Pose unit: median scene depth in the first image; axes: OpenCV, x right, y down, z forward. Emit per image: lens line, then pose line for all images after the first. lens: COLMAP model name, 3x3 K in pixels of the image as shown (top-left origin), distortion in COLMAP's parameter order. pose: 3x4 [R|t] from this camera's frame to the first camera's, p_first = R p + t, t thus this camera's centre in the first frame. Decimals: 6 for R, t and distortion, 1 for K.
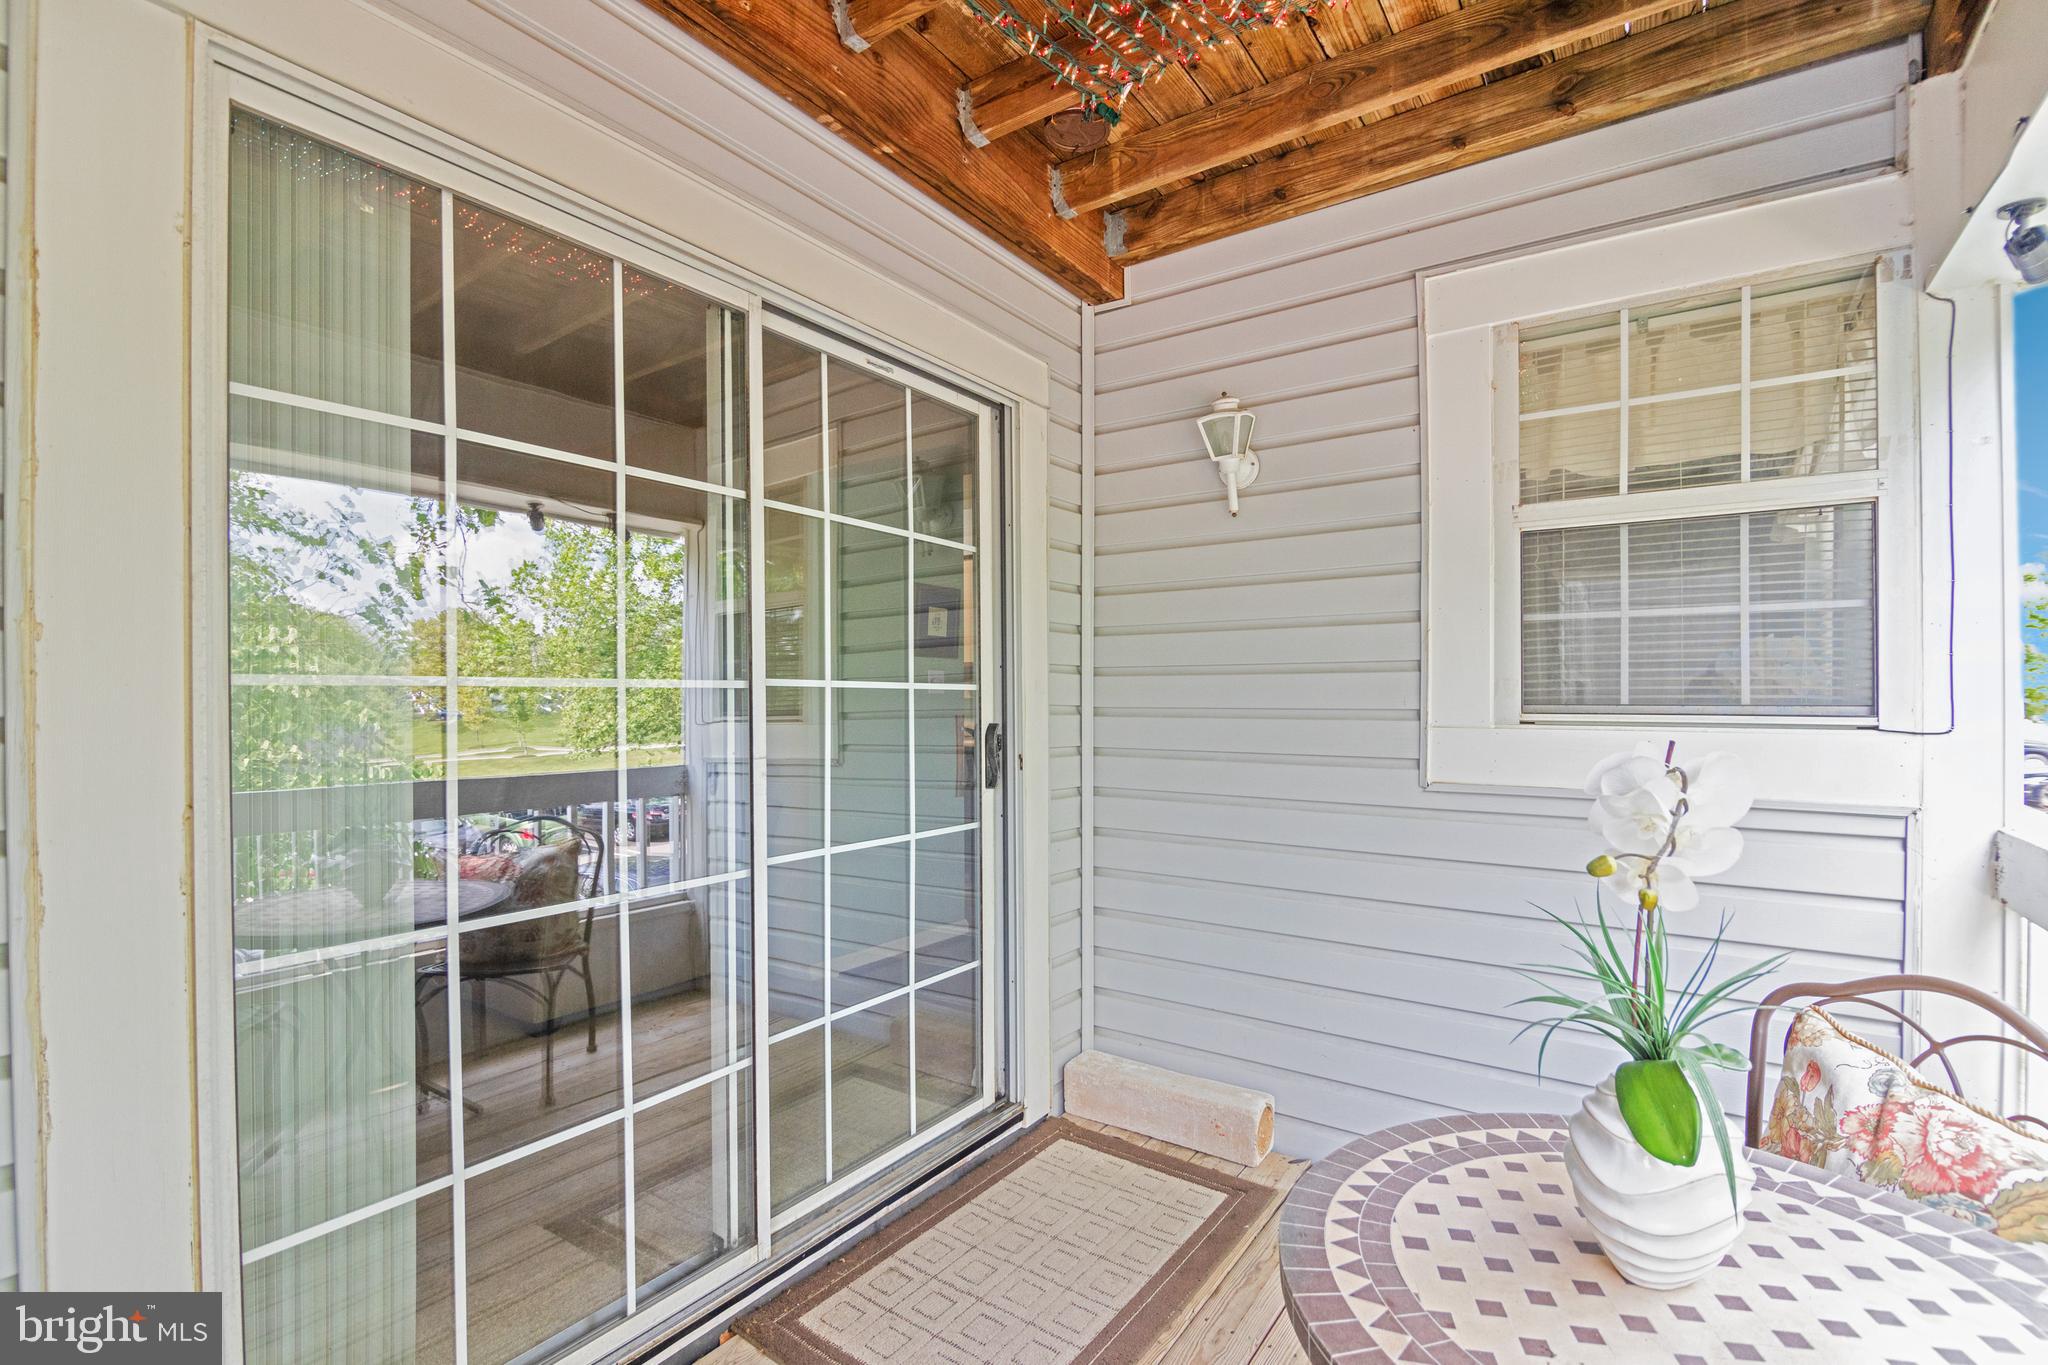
lens RADIAL K [[950.3, 0, 1010.8], [0, 950.3, 702.3], [0, 0, 1]] dist [-0.005225, -0.005609]
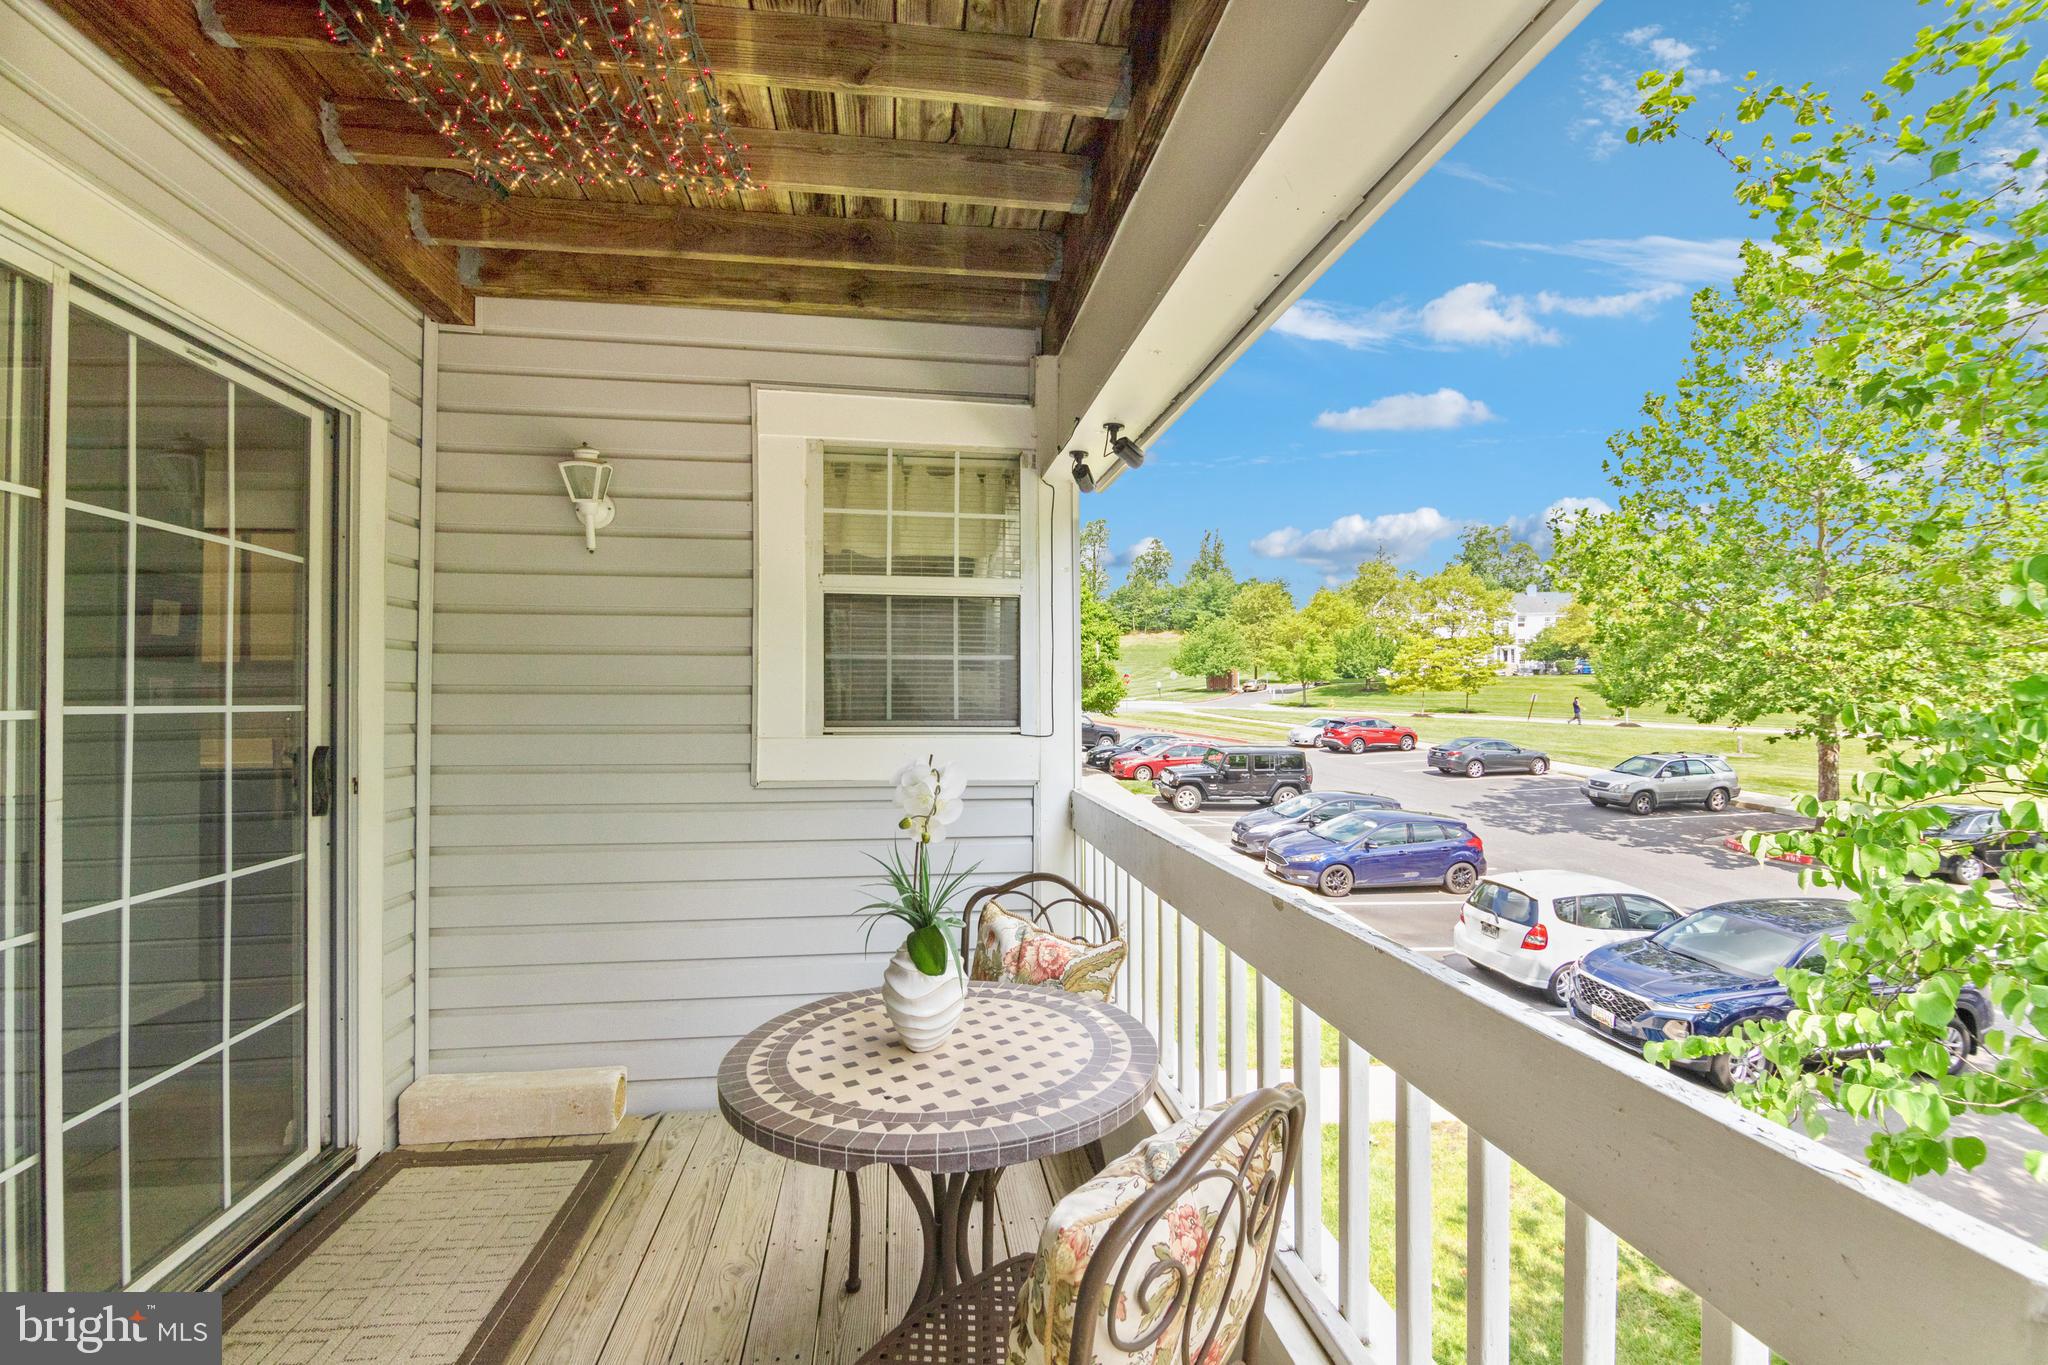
lens RADIAL K [[905.4, 0, 1027.5], [0, 905.4, 661.6], [0, 0, 1]] dist [-0.002317, -0.005146]
pose [[0.733979, 0.029083, 0.678549, -0.137174], [0.003981, 0.998881, -0.047119, -0.020021], [-0.679160, 0.037286, 0.733042, -0.160069]]
